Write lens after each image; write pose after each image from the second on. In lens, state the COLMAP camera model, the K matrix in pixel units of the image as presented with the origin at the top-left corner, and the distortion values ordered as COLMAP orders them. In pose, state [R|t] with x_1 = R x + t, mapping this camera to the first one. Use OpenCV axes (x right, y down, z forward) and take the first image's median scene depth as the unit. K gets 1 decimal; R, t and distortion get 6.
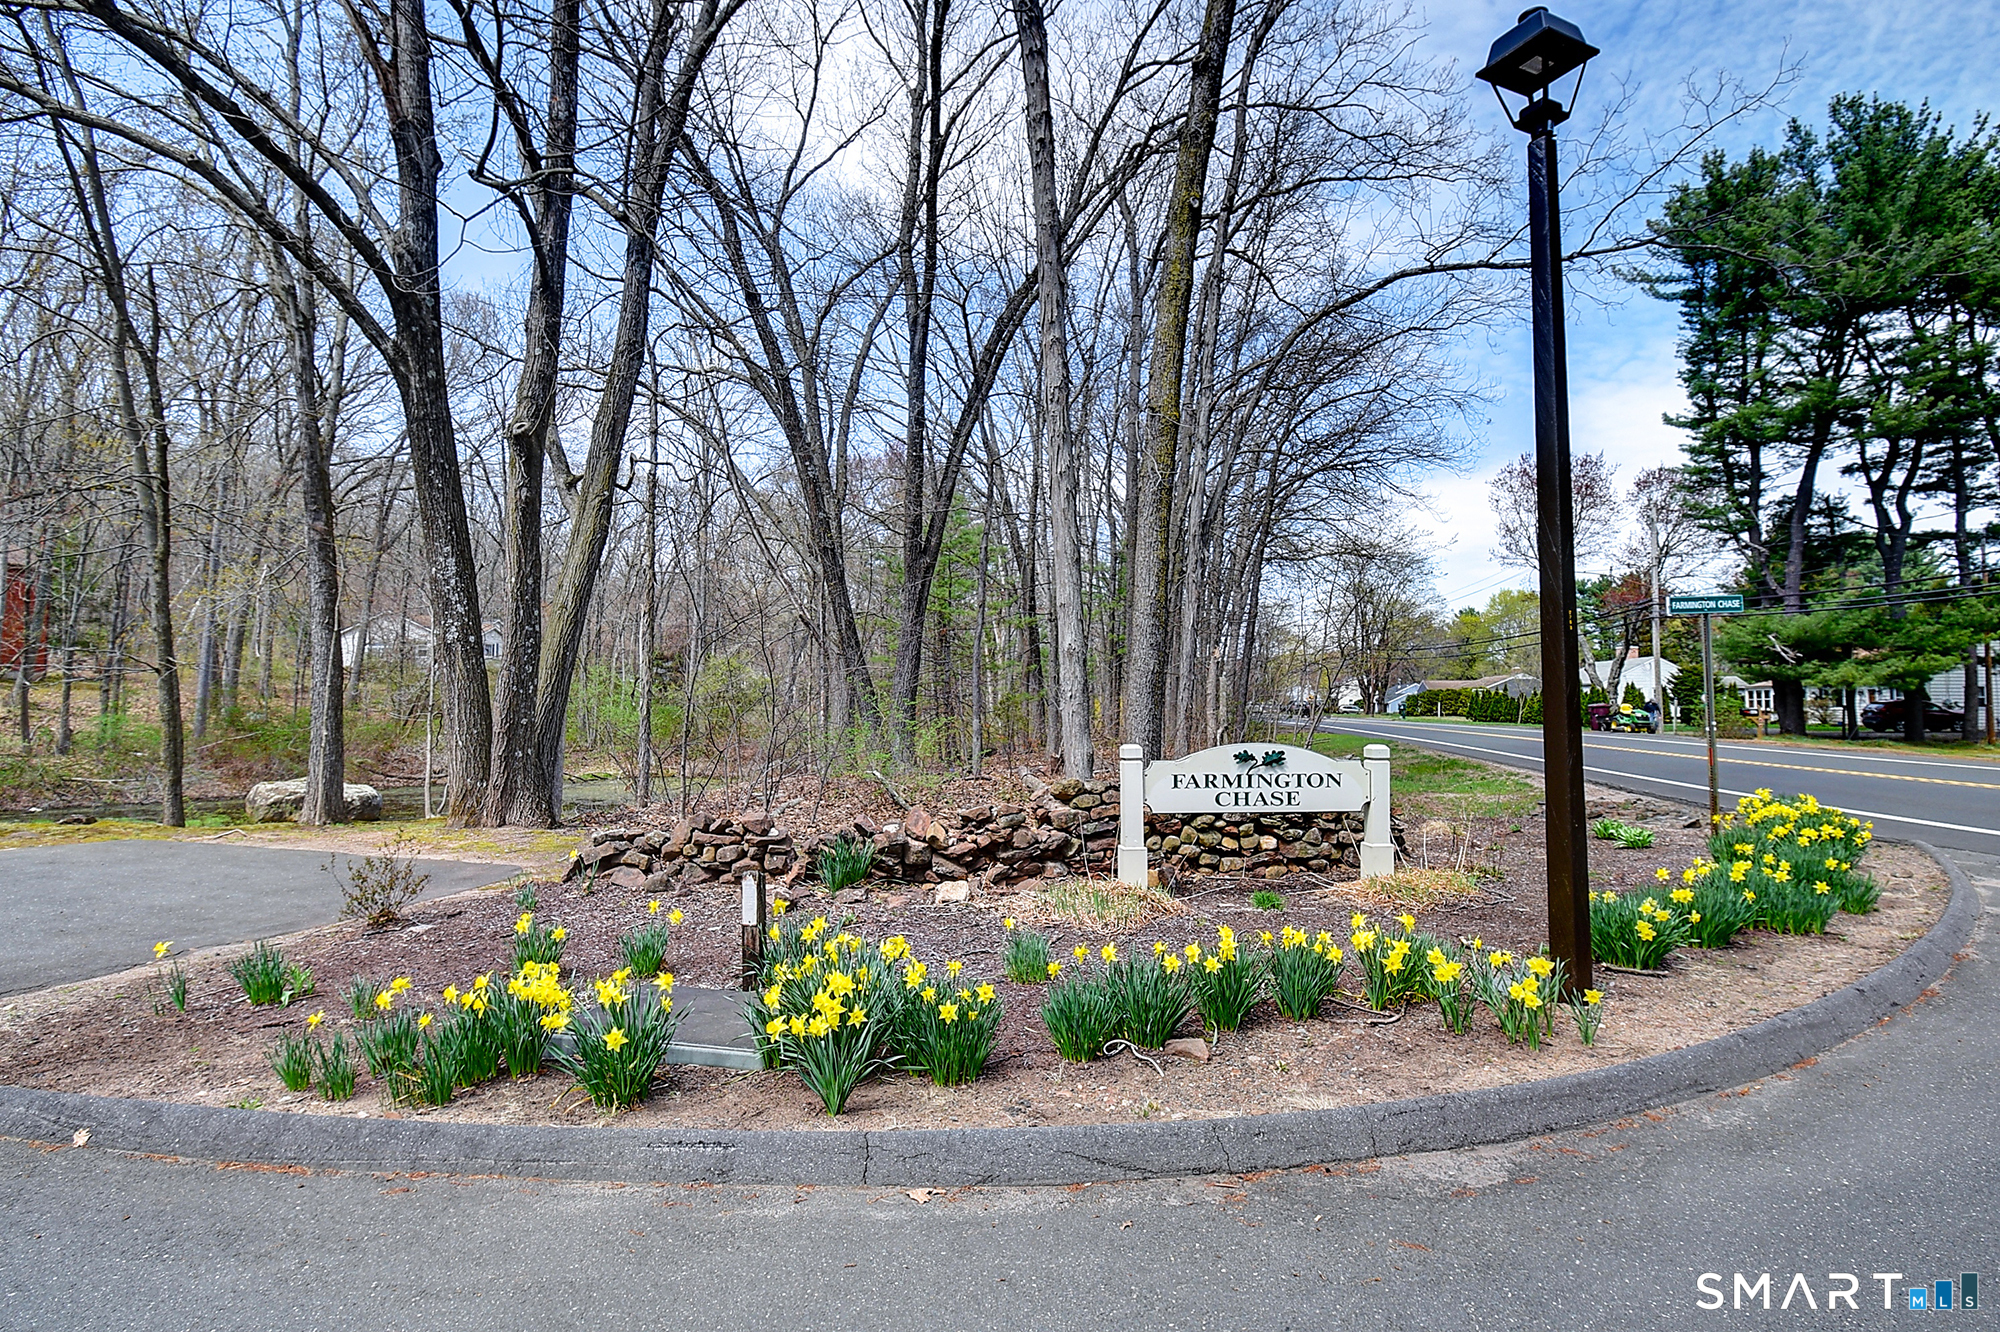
lens RADIAL K [[1025.8, 0, 1000.0], [0, 1025.8, 666.0], [0, 0, 1]] dist [-0.004118, -0.001865]
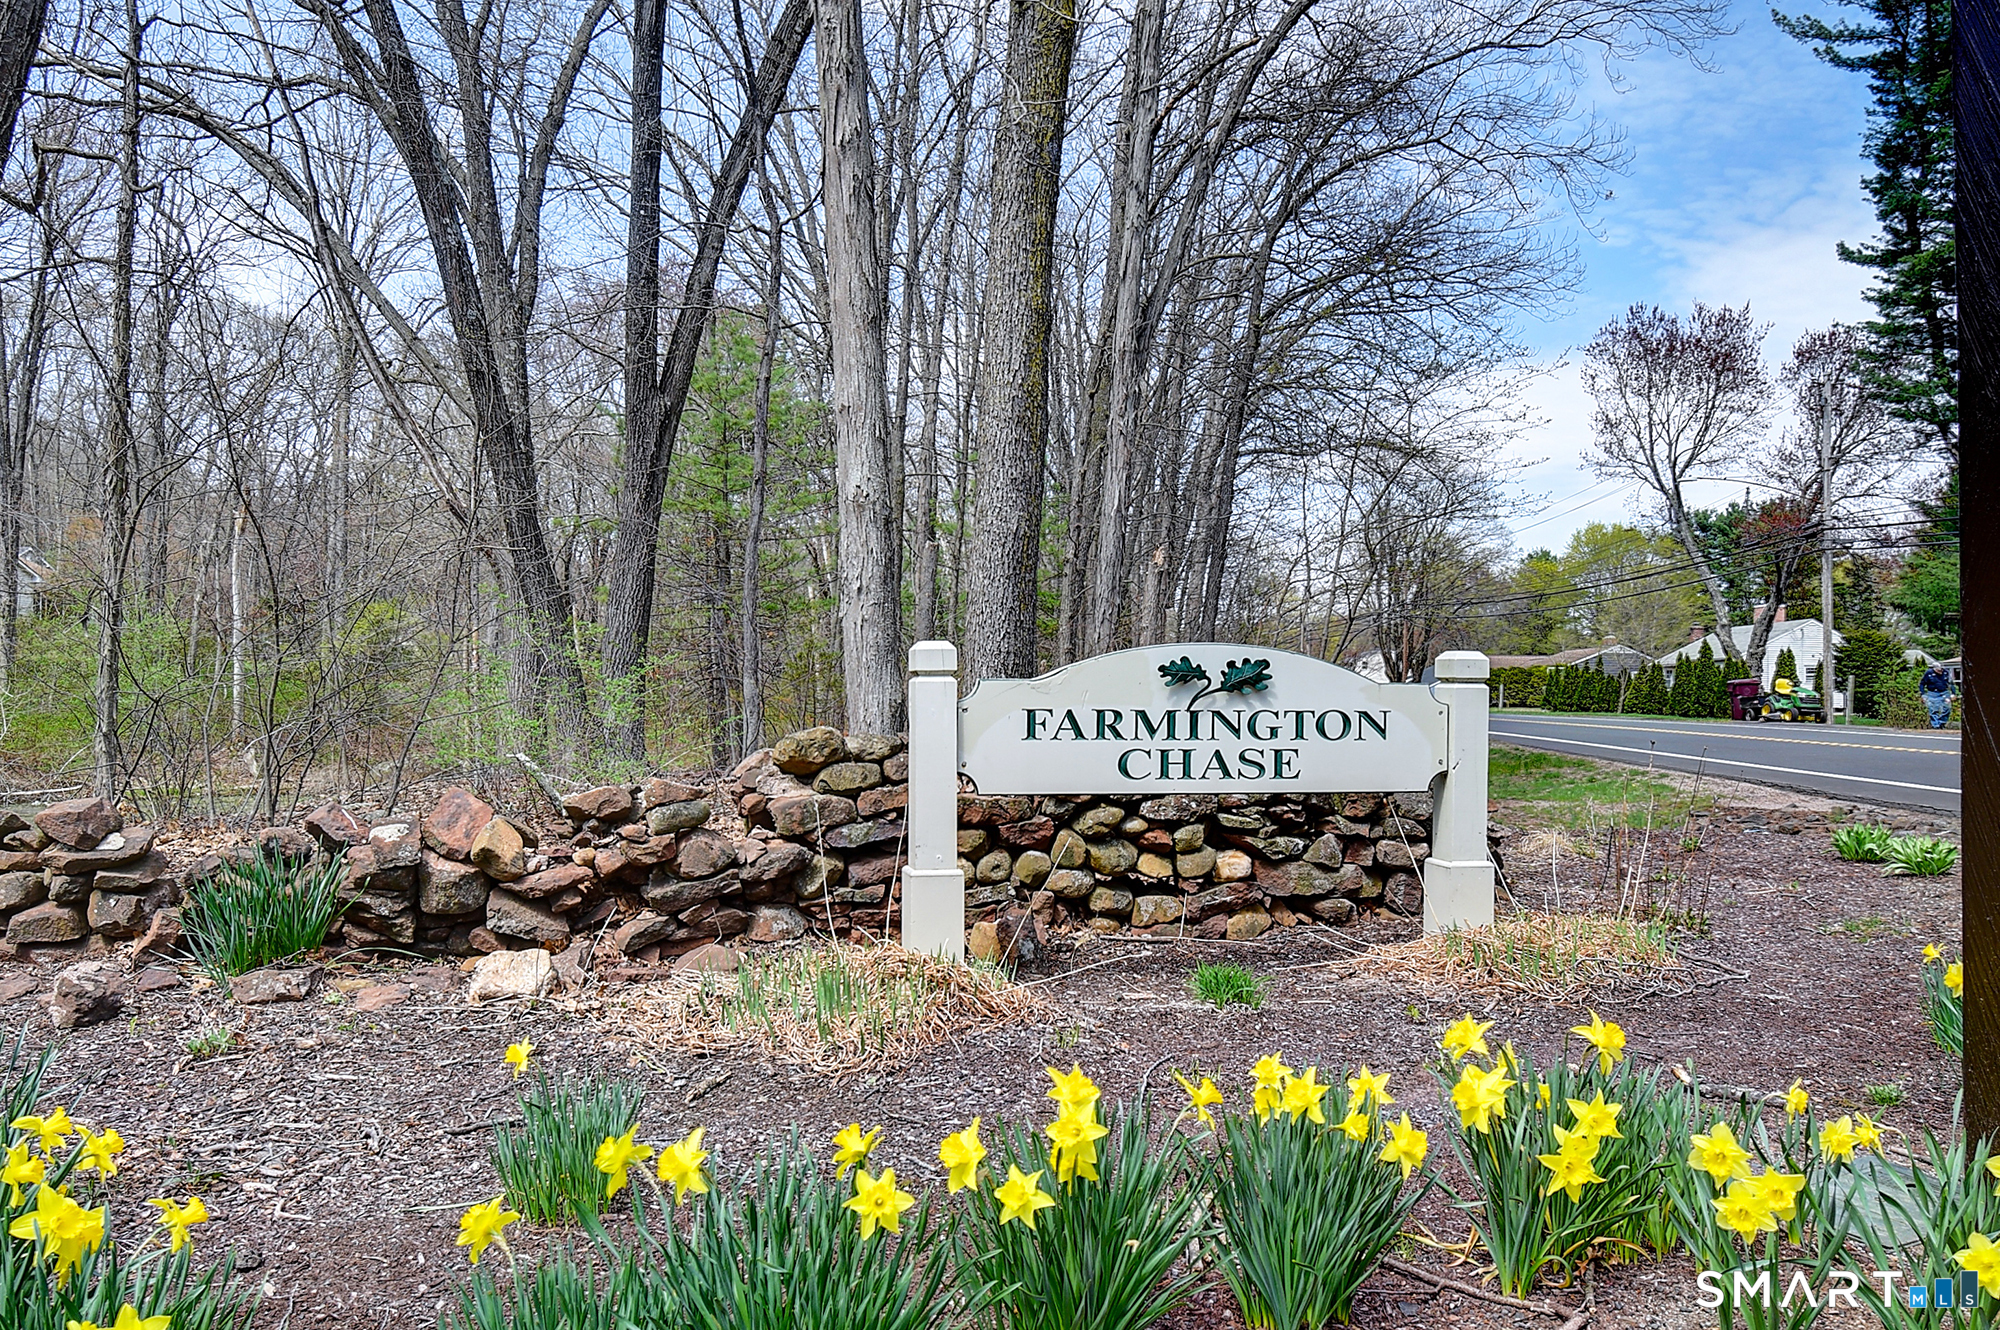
lens RADIAL K [[1620.9, 0, 1000.0], [0, 1620.9, 665.0], [0, 0, 1]] dist [-0.009783, 0.008376]
pose [[0.994652, 0.007235, 0.103026, 0.079385], [-0.010029, 0.999595, 0.026636, 0.063836], [-0.102792, -0.027527, 0.994322, 0.278882]]
